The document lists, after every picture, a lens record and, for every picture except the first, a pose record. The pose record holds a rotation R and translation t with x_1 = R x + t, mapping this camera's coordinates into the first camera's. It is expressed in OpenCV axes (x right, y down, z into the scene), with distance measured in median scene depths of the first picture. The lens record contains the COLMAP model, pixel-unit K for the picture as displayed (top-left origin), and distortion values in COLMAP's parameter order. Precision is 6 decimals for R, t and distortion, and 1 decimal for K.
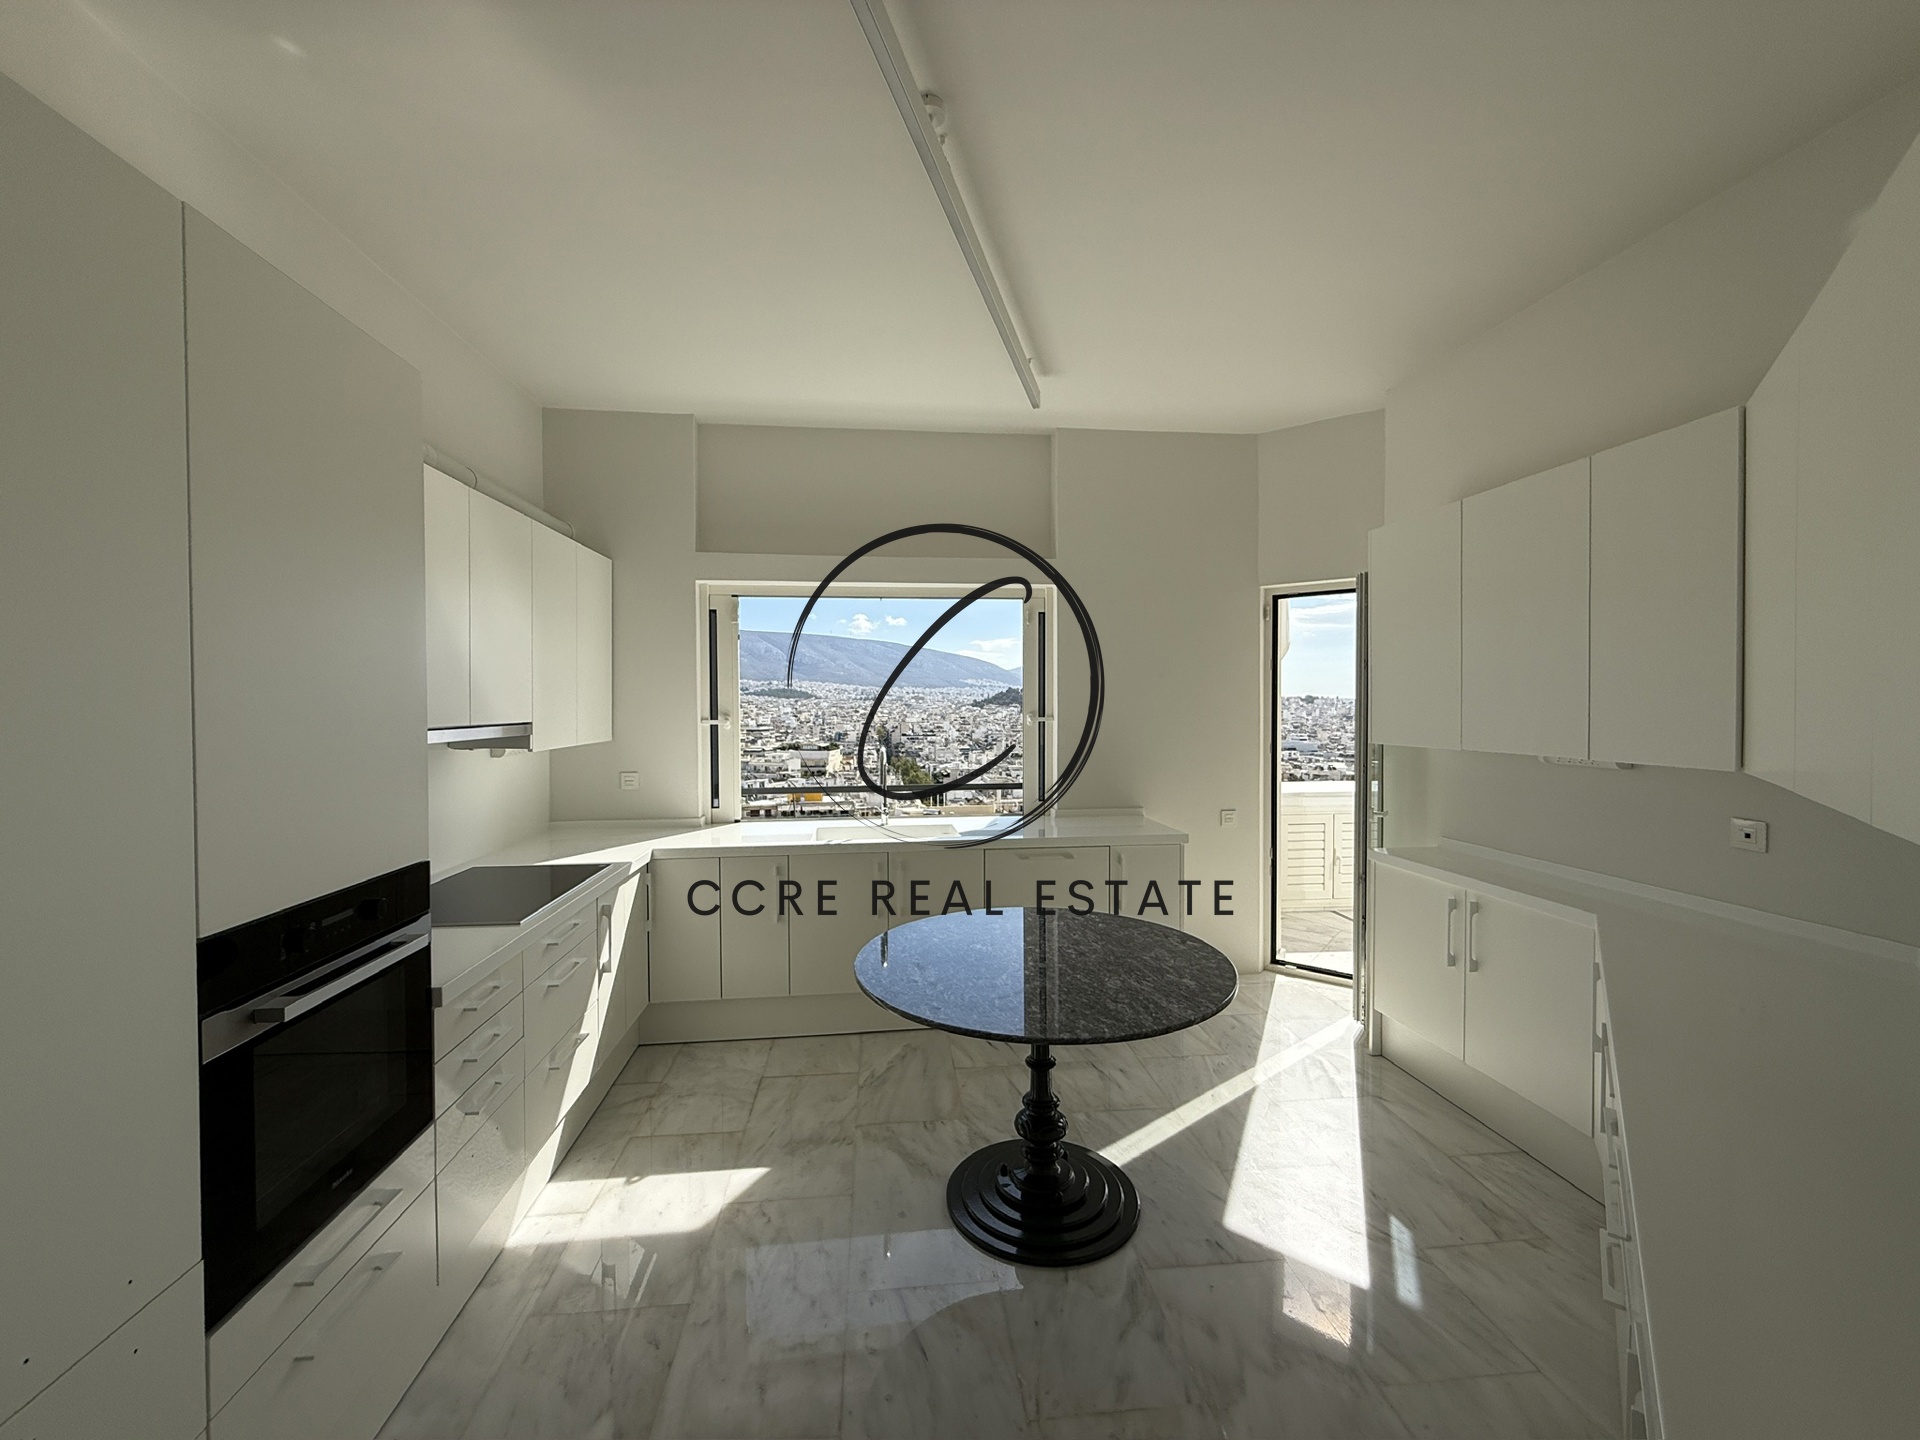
lens RADIAL K [[765.5, 0, 953.6], [0, 765.5, 718.1], [0, 0, 1]] dist [-0.000842, 0.000038]
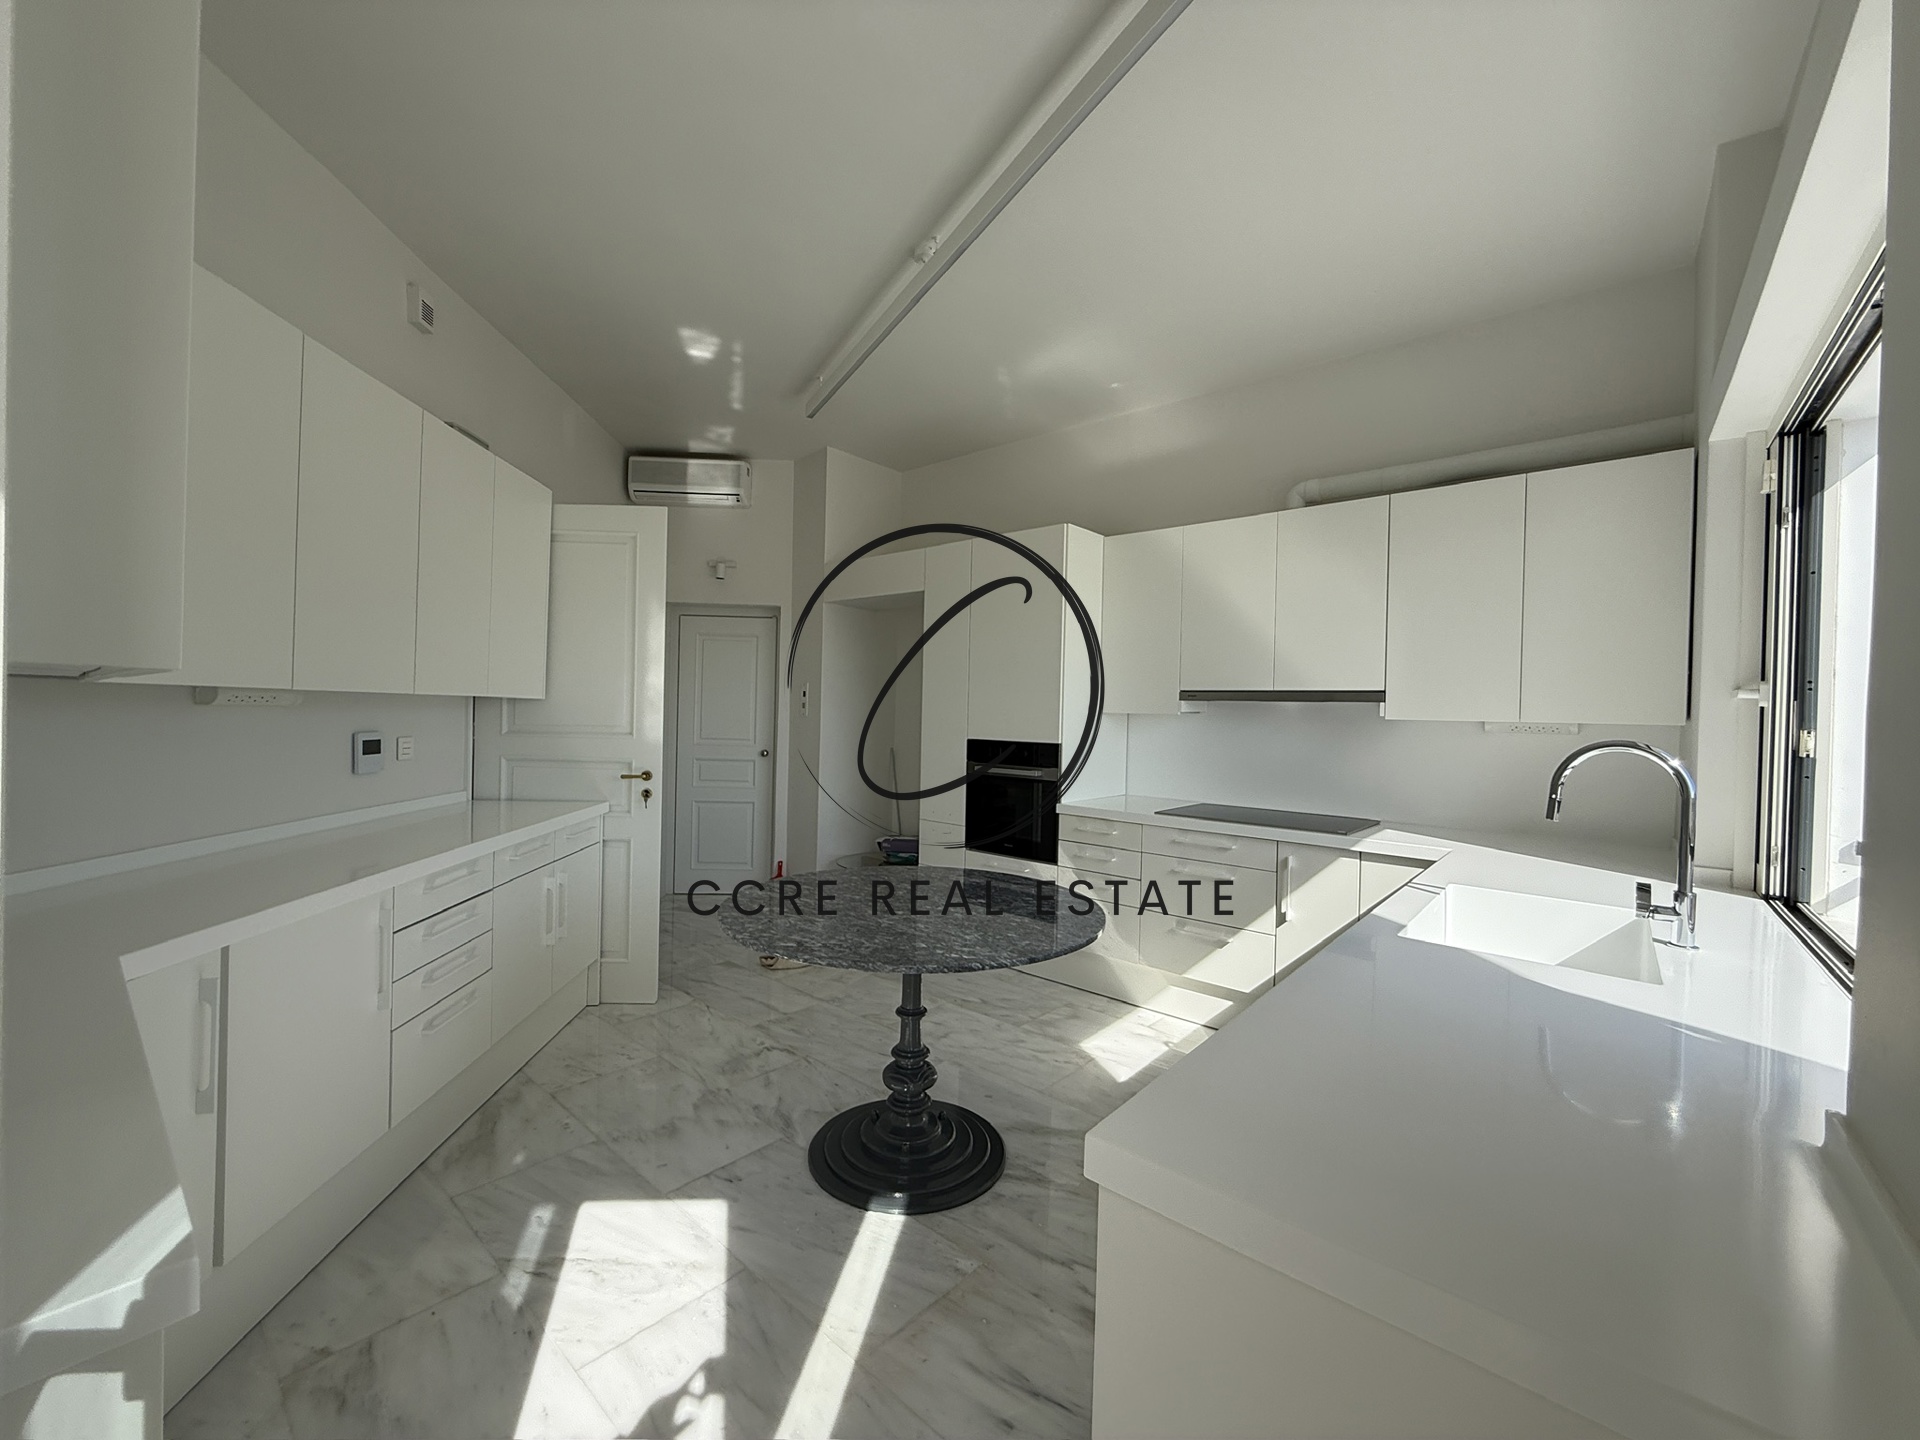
lens RADIAL K [[765.5, 0, 953.6], [0, 765.5, 718.1], [0, 0, 1]] dist [-0.000842, 0.000038]
pose [[-0.734066, -0.009299, -0.679015, 0.798767], [-0.035192, 0.999084, 0.024363, 0.052439], [0.678166, 0.041779, -0.733720, 1.869866]]
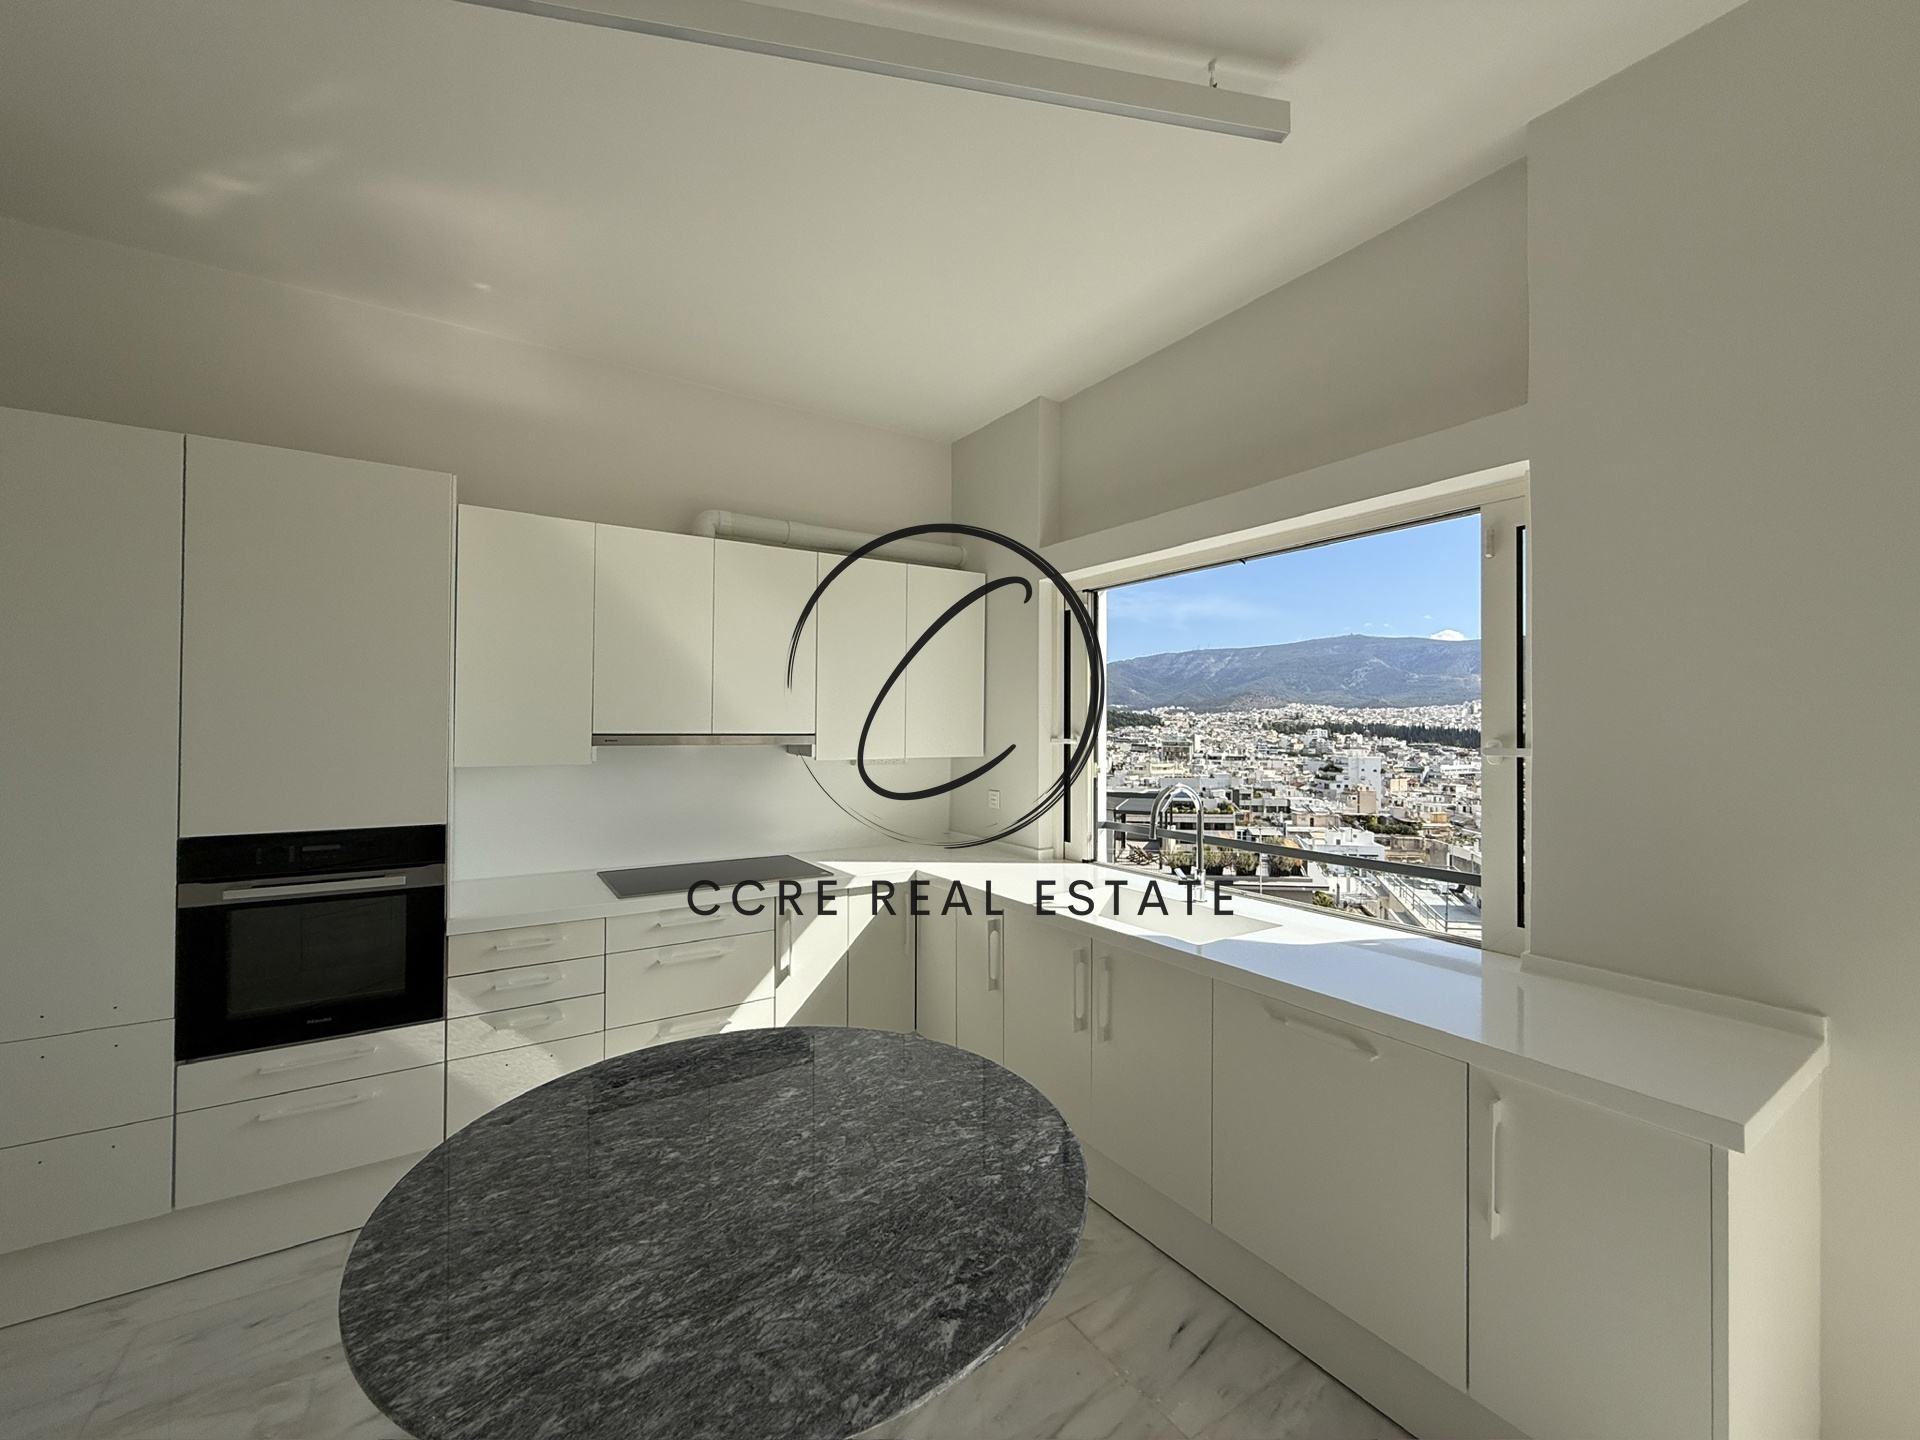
lens RADIAL K [[765.5, 0, 953.6], [0, 765.5, 718.1], [0, 0, 1]] dist [-0.000842, 0.000038]
pose [[0.451060, -0.003639, -0.892486, 0.737688], [-0.026270, 0.999504, -0.017352, -0.004732], [0.892107, 0.031272, 0.450741, 0.926860]]
